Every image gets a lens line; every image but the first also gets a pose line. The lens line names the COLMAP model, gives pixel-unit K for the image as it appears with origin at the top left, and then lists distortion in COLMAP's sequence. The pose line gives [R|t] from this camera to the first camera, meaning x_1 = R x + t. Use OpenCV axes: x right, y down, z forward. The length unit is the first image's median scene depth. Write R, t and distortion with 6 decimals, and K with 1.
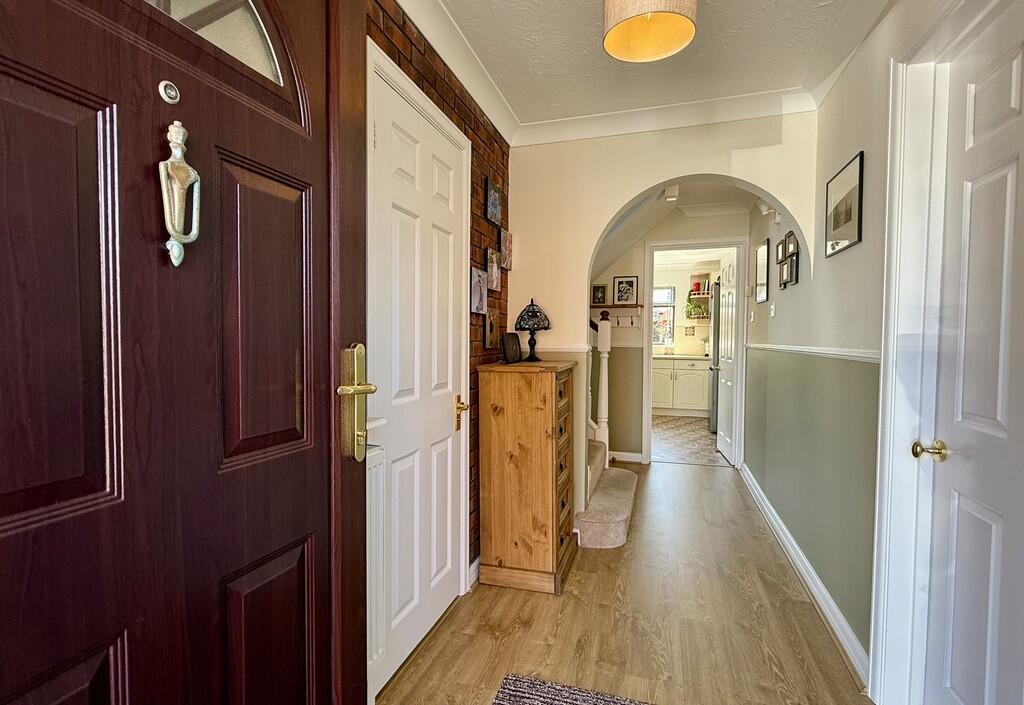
lens RADIAL K [[480.4, 0, 512.1], [0, 480.4, 355.2], [0, 0, 1]] dist [0.001929, 0.000448]
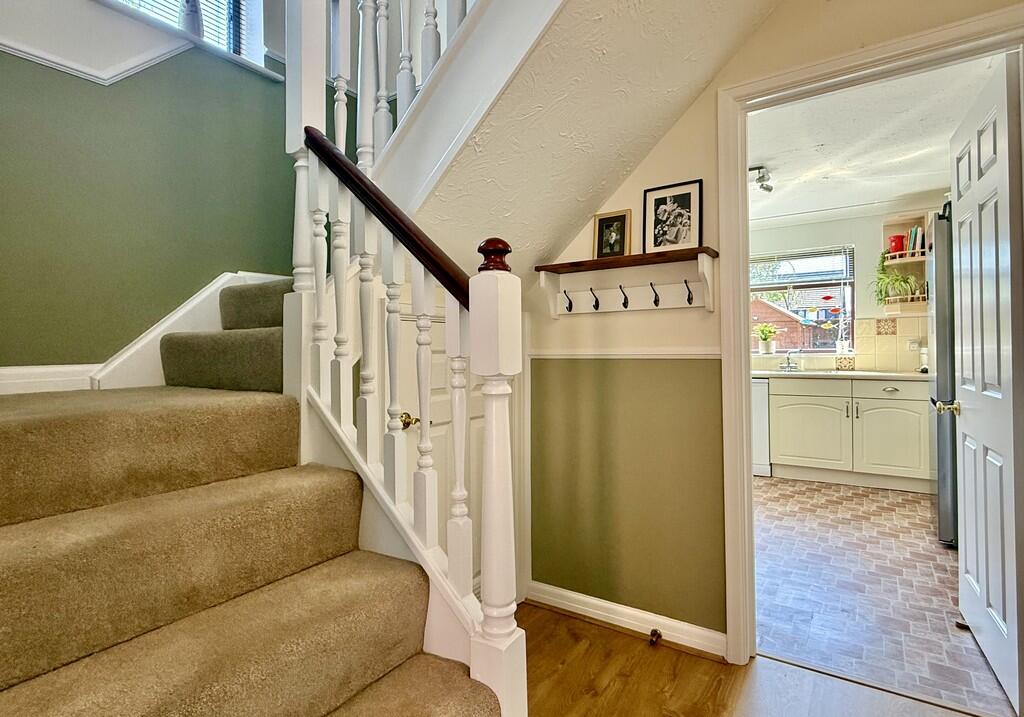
lens RADIAL K [[528.6, 0, 508.8], [0, 528.6, 347.9], [0, 0, 1]] dist [0.002806, 0.000925]
pose [[0.958515, -0.020716, -0.284287, 0.154790], [0.009129, 0.999075, -0.042022, -0.005471], [0.284894, 0.037684, 0.957818, 0.363369]]
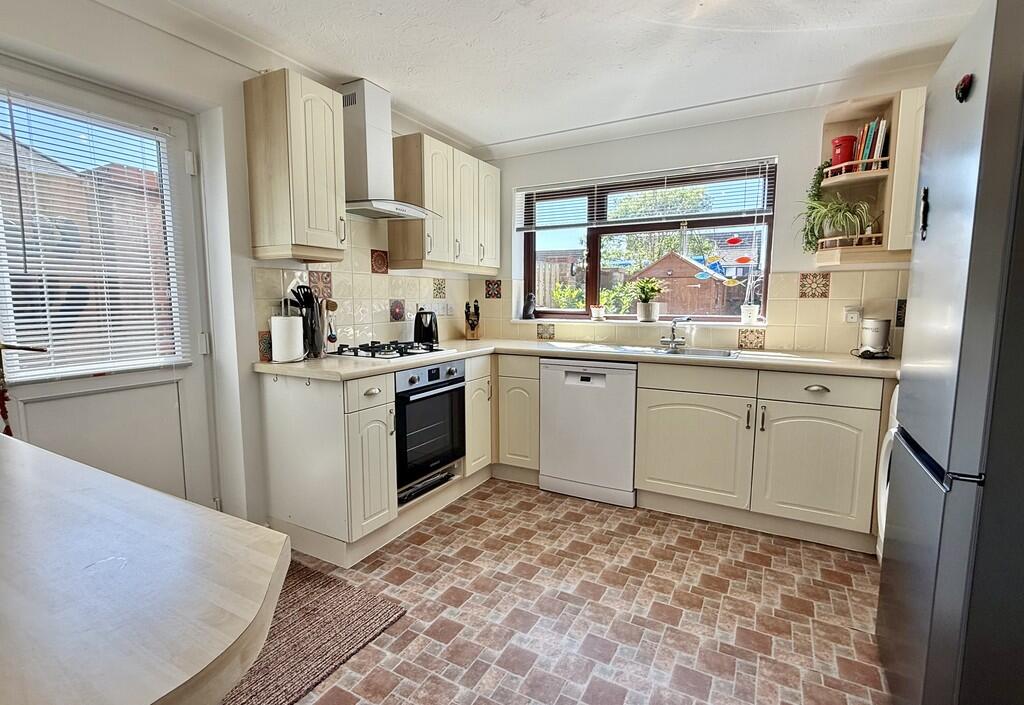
lens RADIAL K [[480.4, 0, 512.1], [0, 480.4, 355.2], [0, 0, 1]] dist [0.001929, 0.000448]
pose [[0.981627, 0.014952, -0.190223, 0.259547], [-0.000585, 0.997156, 0.075361, -0.029448], [0.190809, -0.073865, 0.978844, 0.718850]]
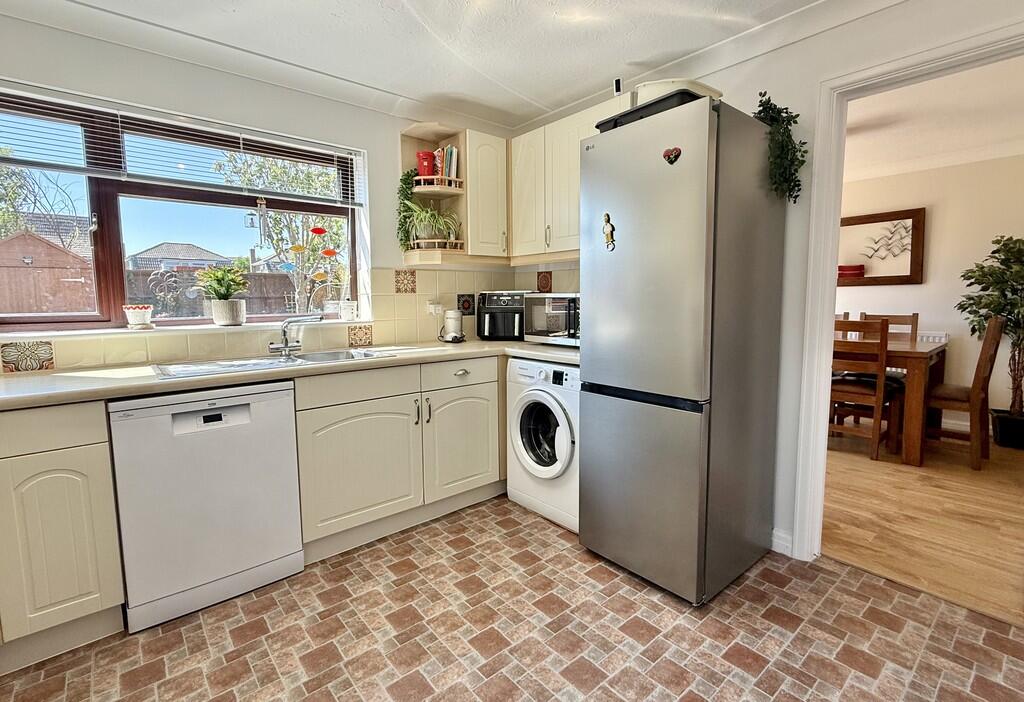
lens RADIAL K [[474.1, 0, 510.0], [0, 474.1, 341.6], [0, 0, 1]] dist [0.001208, 0.000469]
pose [[0.529118, -0.094176, 0.843306, 0.102551], [0.044656, 0.995535, 0.083158, -0.035079], [-0.847373, -0.006342, 0.530961, 0.864197]]
